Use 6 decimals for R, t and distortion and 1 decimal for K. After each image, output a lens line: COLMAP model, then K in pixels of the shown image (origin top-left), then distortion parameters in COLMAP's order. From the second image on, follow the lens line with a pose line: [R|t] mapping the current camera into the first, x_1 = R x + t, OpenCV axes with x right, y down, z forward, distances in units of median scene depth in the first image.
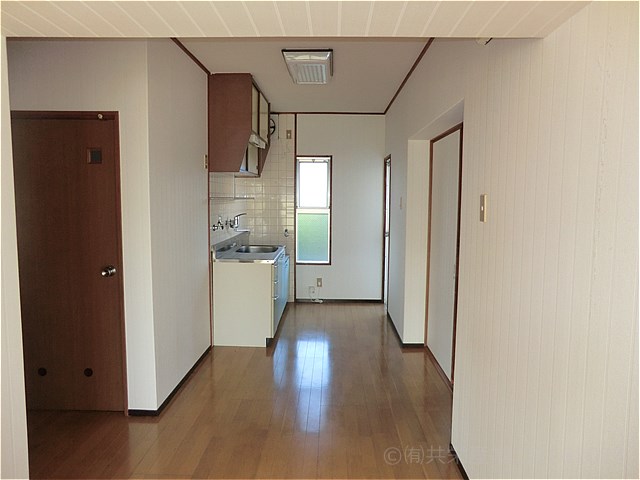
lens RADIAL K [[460.3, 0, 291.1], [0, 460.3, 240.3], [0, 0, 1]] dist [-0.000480, 0.000033]
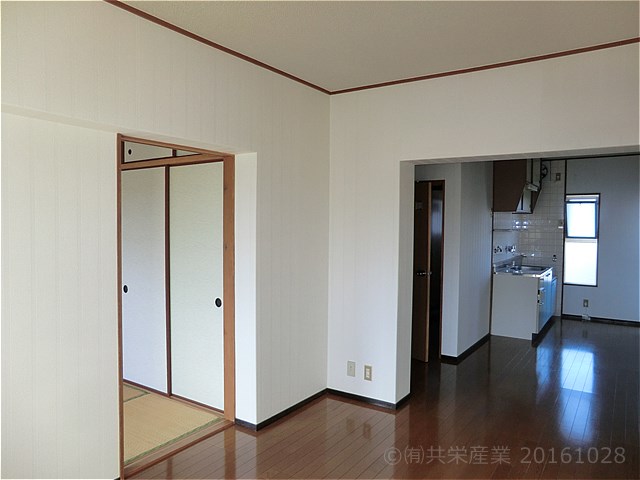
lens RADIAL K [[467.7, 0, 320.0], [0, 467.7, 240.0], [0, 0, 1]] dist [-0.080554, 0.066698]
pose [[0.872362, 0.025023, -0.488220, 0.041460], [-0.053402, 0.997590, -0.044291, 0.024811], [0.485935, 0.064710, 0.871596, -0.373031]]
